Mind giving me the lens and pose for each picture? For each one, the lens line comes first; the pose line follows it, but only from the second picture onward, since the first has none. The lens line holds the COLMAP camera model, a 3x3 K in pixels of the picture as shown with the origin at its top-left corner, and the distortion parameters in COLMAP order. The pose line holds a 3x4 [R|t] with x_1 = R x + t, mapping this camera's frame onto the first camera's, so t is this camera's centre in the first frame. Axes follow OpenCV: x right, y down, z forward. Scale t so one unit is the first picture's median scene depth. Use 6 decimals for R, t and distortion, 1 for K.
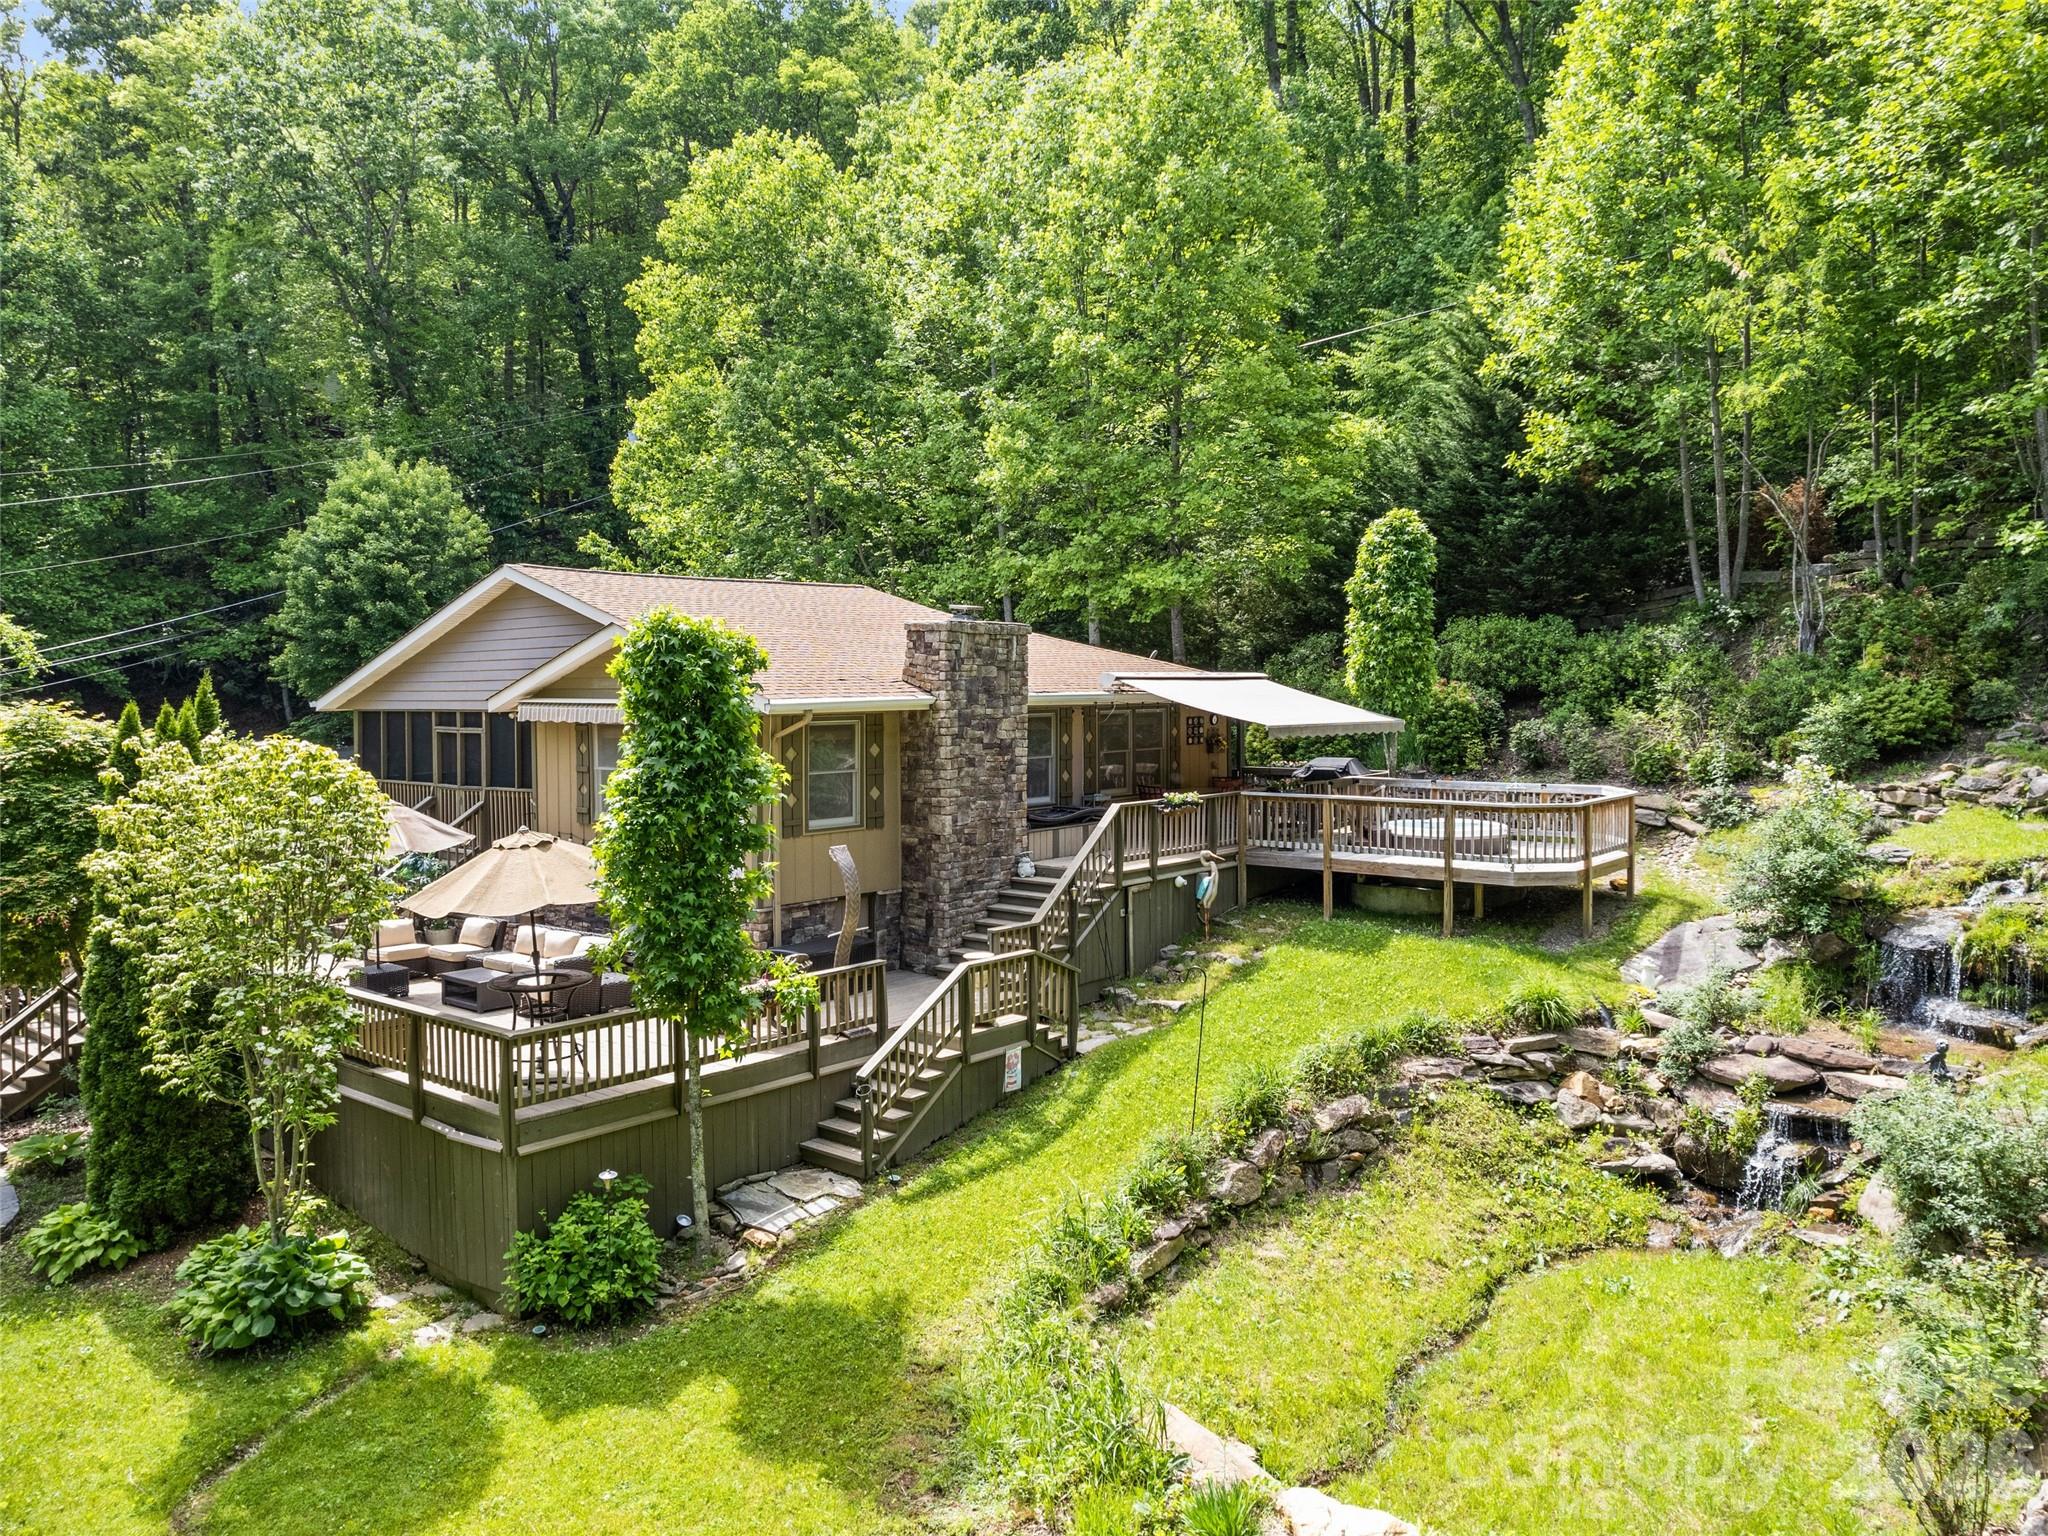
lens RADIAL K [[1522.7, 0, 1030.9], [0, 1522.7, 701.9], [0, 0, 1]] dist [-0.076595, 0.069632]
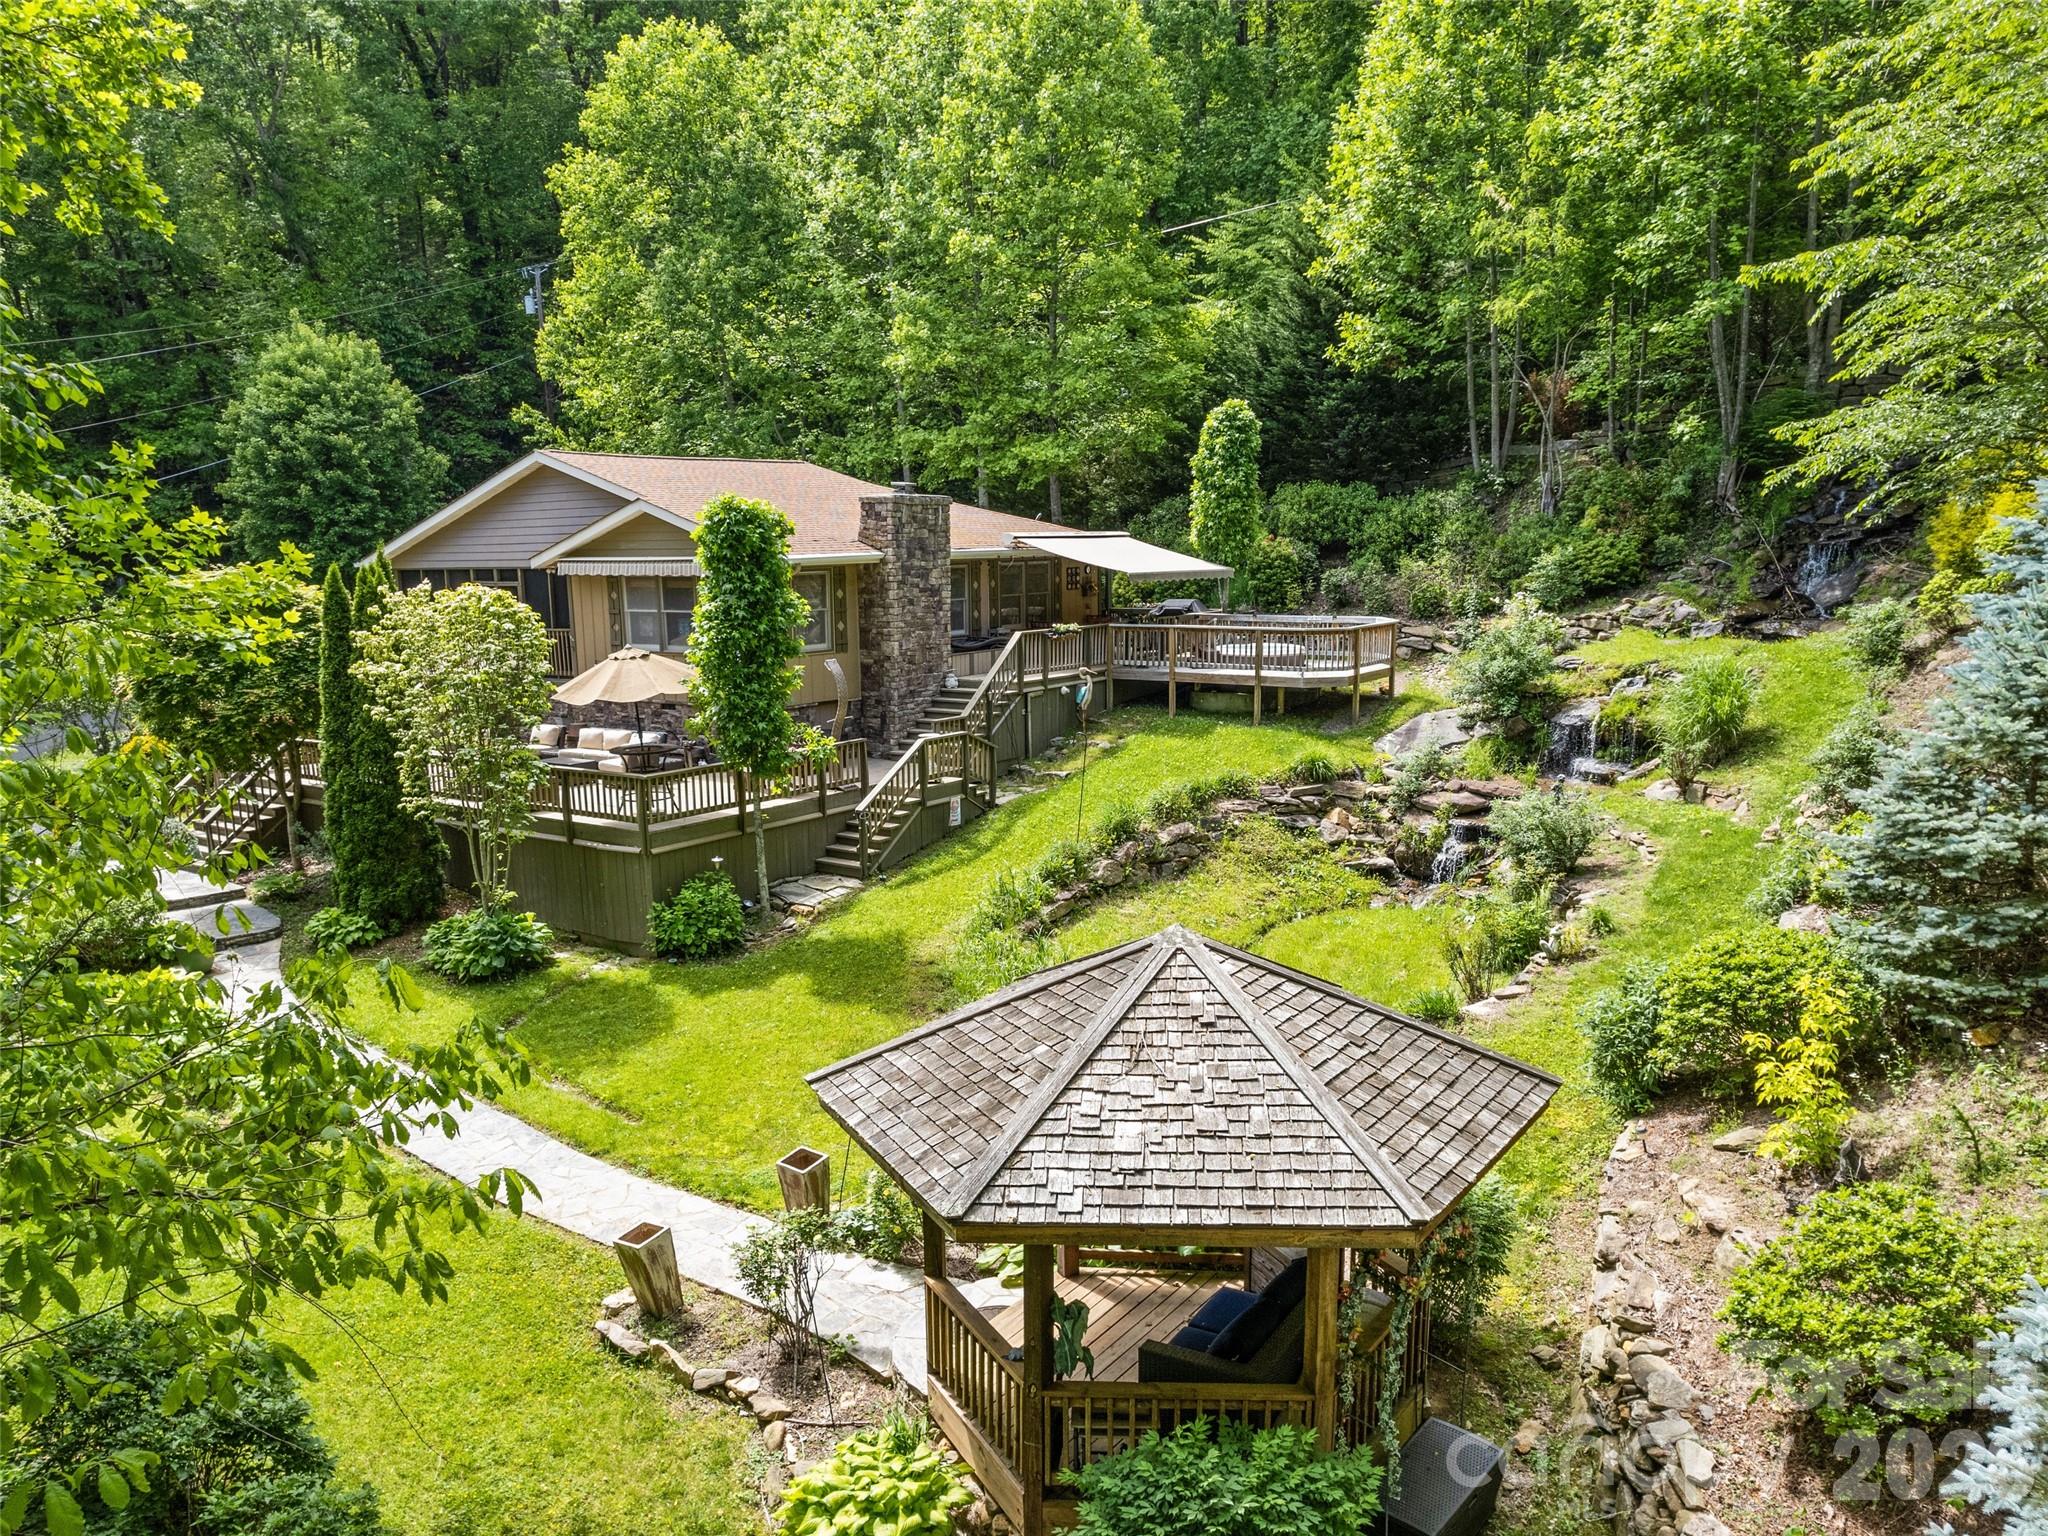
lens RADIAL K [[1517.3, 0, 1045.8], [0, 1517.3, 869.2], [0, 0, 1]] dist [-0.006507, -0.051219]
pose [[0.995369, -0.027082, 0.092237, -0.045968], [0.007994, 0.979494, 0.201316, 0.001523], [-0.095798, -0.199647, 0.975174, -0.339311]]
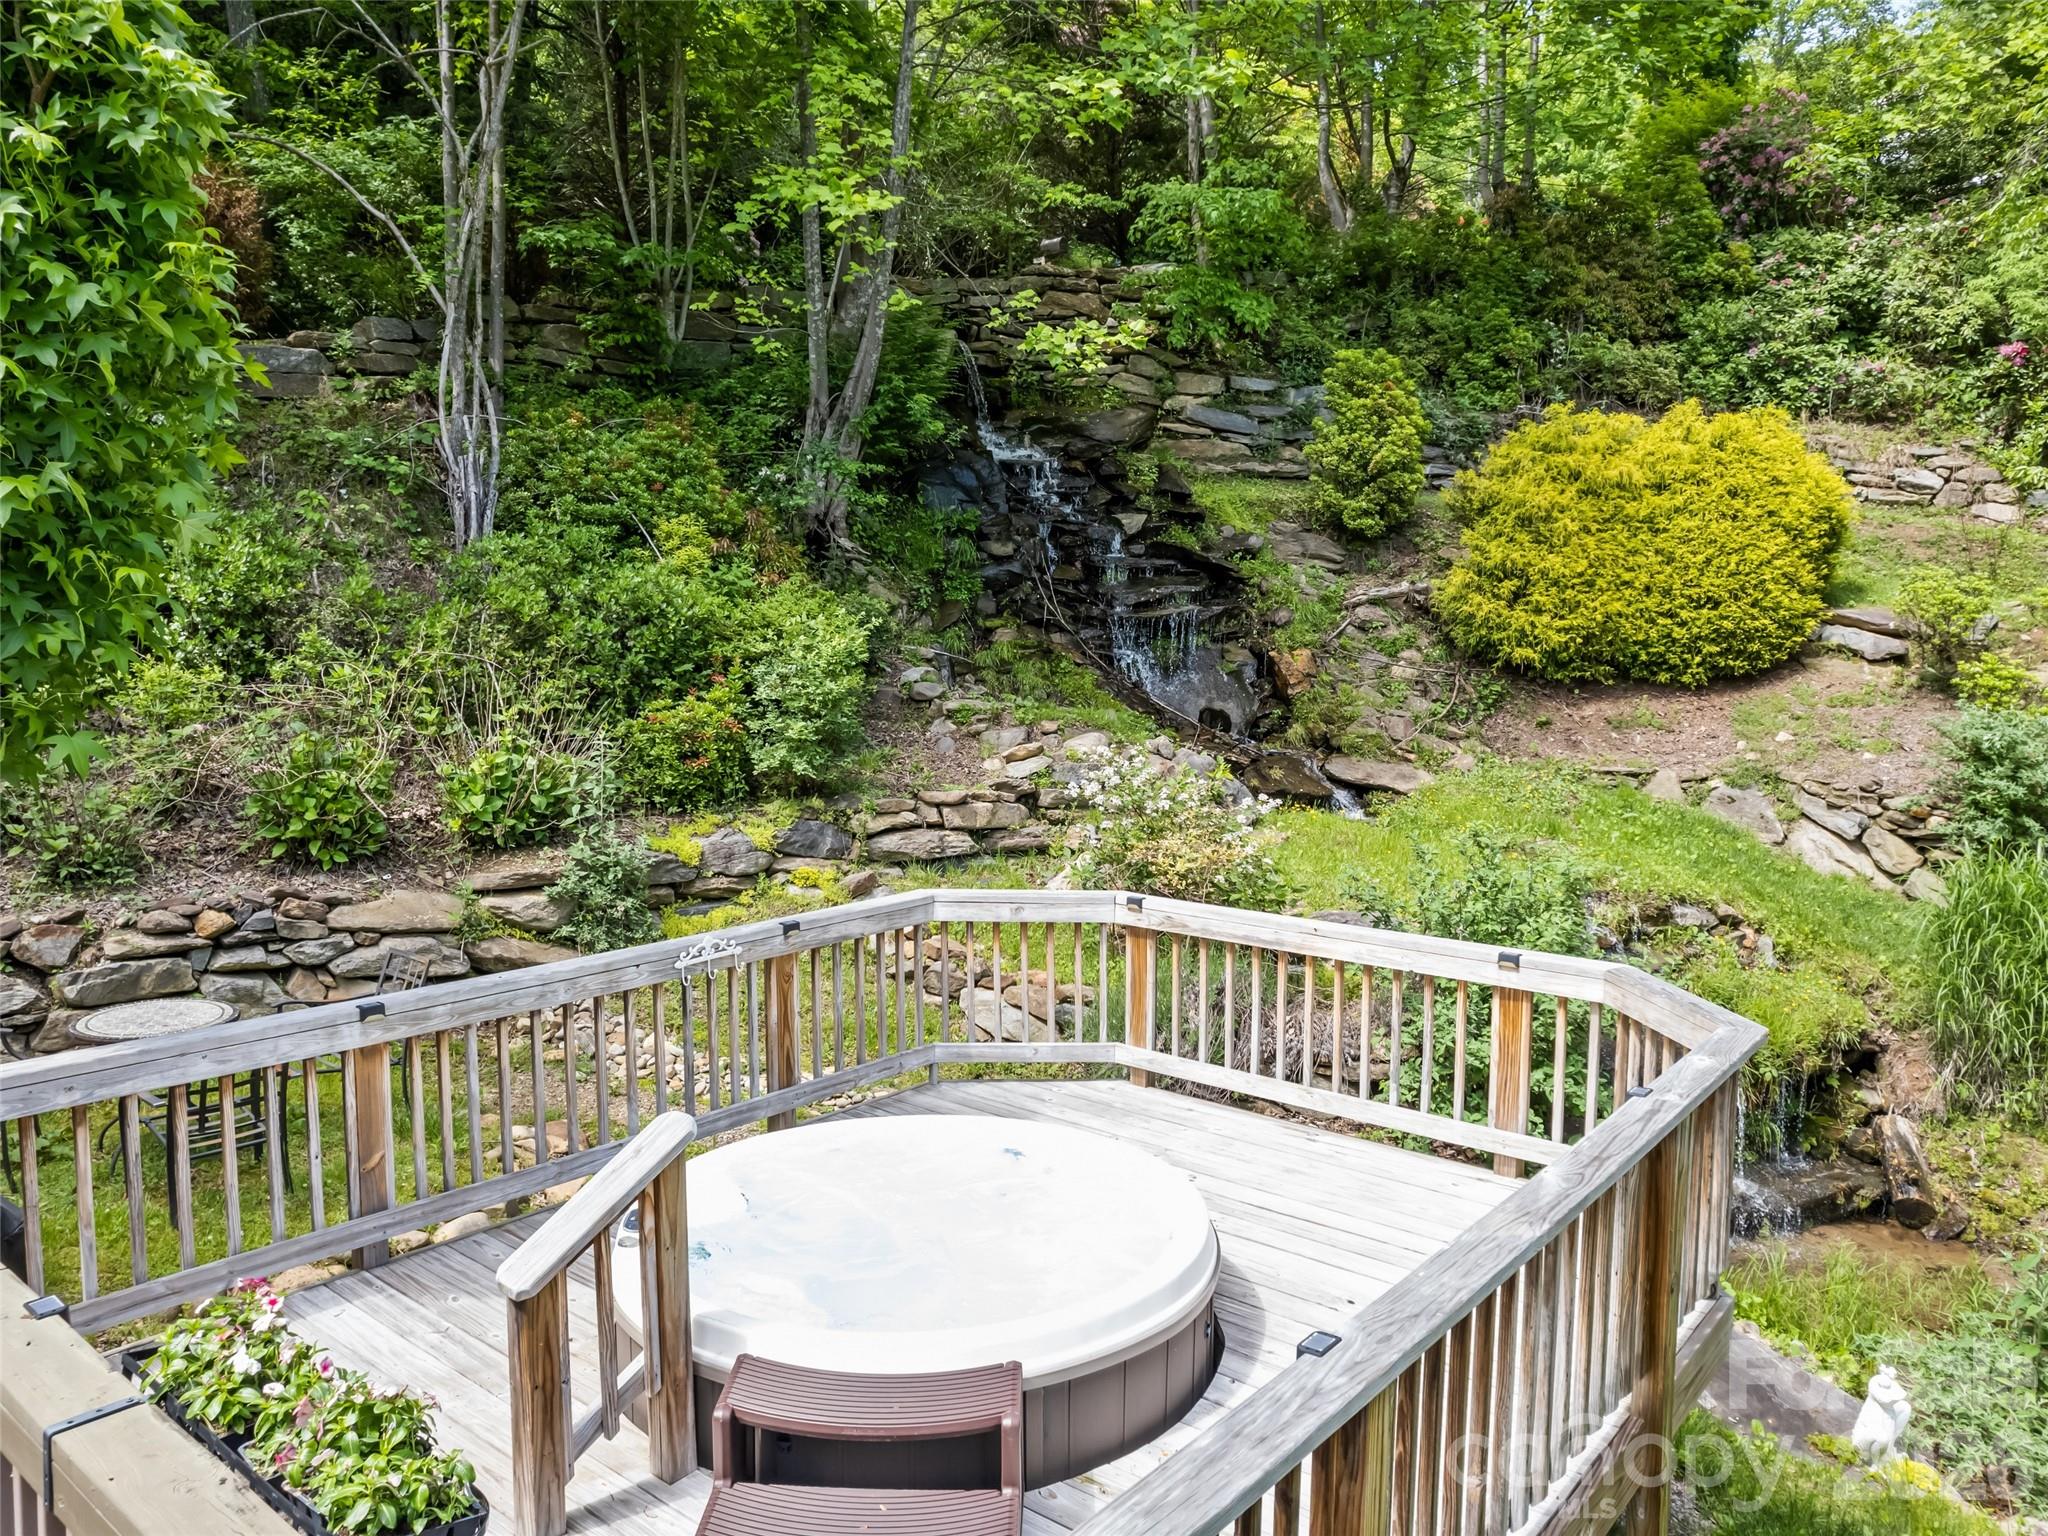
lens RADIAL K [[1485.0, 0, 1024.0], [0, 1485.0, 768.0], [0, 0, 1]] dist [-0.078043, 0.072309]
pose [[0.019073, -0.089511, 0.995803, 0.077751], [0.010730, 0.995945, 0.089319, 0.002274], [-0.999761, 0.008982, 0.019956, 0.979900]]
